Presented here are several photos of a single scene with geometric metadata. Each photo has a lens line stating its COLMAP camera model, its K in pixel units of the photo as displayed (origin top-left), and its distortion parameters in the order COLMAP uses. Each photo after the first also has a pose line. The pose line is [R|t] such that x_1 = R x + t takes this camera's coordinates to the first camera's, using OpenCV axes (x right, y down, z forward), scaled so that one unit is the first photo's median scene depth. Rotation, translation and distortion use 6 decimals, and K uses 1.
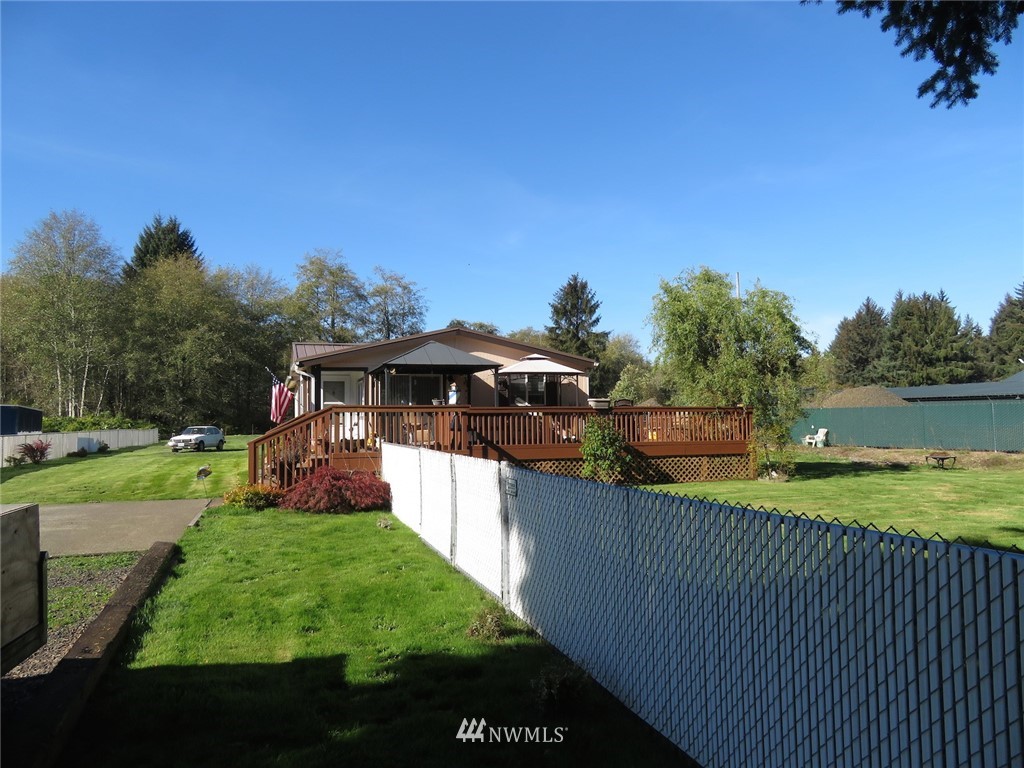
lens RADIAL K [[731.1, 0, 510.1], [0, 731.1, 383.7], [0, 0, 1]] dist [-0.013793, 0.004131]
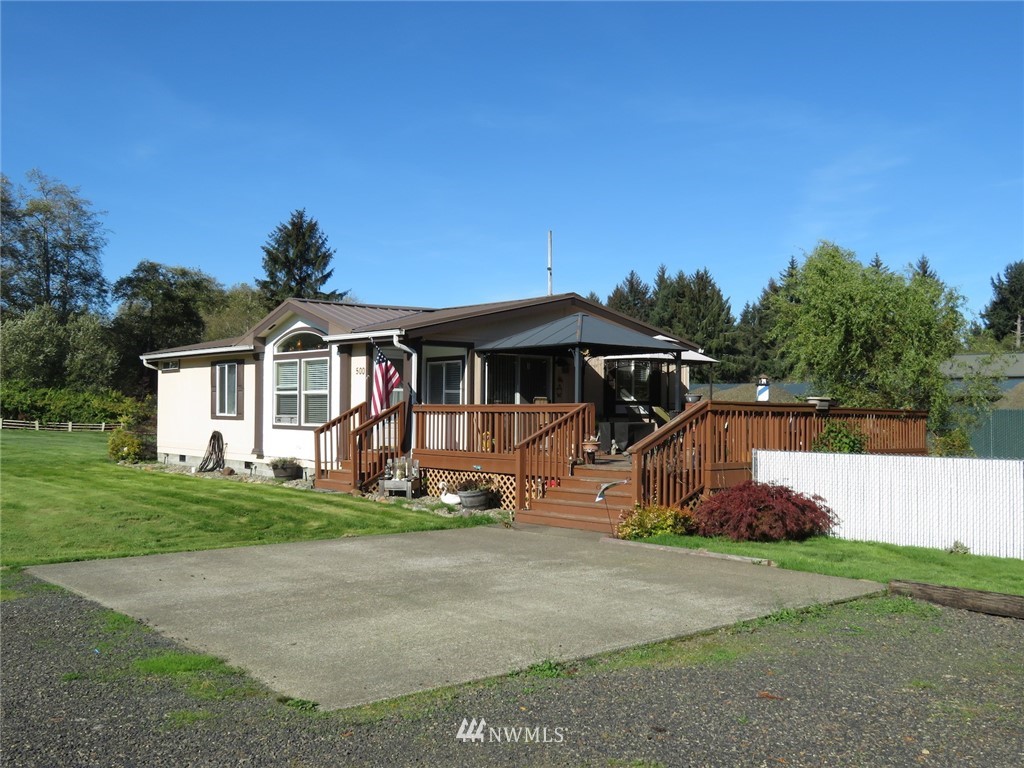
lens RADIAL K [[997.7, 0, 512.0], [0, 997.7, 384.0], [0, 0, 1]] dist [-0.014821, -0.018370]
pose [[0.921365, 0.032803, 0.387312, -0.103694], [-0.040726, 0.999095, 0.012264, 0.000938], [-0.386559, -0.027073, 0.921867, 0.014387]]
